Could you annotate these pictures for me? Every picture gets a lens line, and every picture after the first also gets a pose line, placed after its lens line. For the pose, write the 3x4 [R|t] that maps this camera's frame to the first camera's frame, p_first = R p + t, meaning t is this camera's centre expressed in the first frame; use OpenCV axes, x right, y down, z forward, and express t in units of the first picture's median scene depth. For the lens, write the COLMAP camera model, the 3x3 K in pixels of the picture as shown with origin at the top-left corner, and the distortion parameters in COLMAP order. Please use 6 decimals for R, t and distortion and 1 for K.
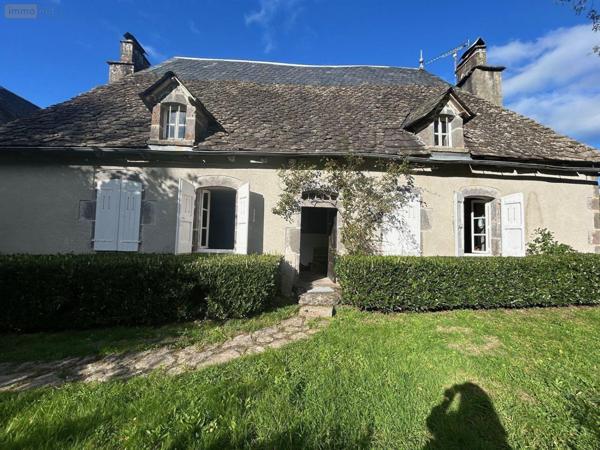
lens RADIAL K [[237.4, 0, 300.3], [0, 237.4, 223.7], [0, 0, 1]] dist [0.000621, 0.000217]
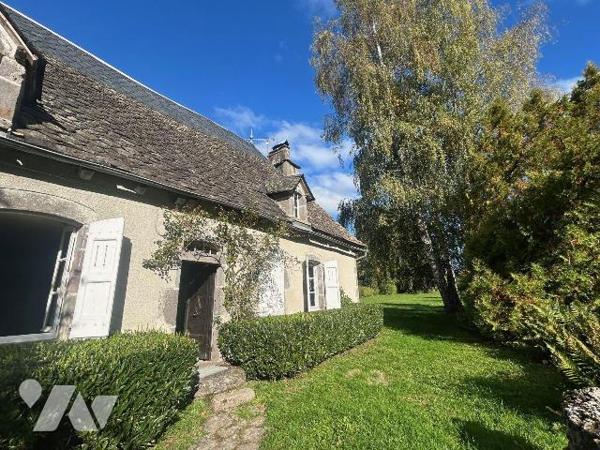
lens RADIAL K [[264.7, 0, 299.2], [0, 264.7, 225.4], [0, 0, 1]] dist [0.004124, 0.000478]
pose [[0.648212, 0.161693, 0.744094, -0.391092], [0.008200, 0.975655, -0.219156, 0.009191], [-0.761416, 0.148161, 0.631106, 0.155230]]
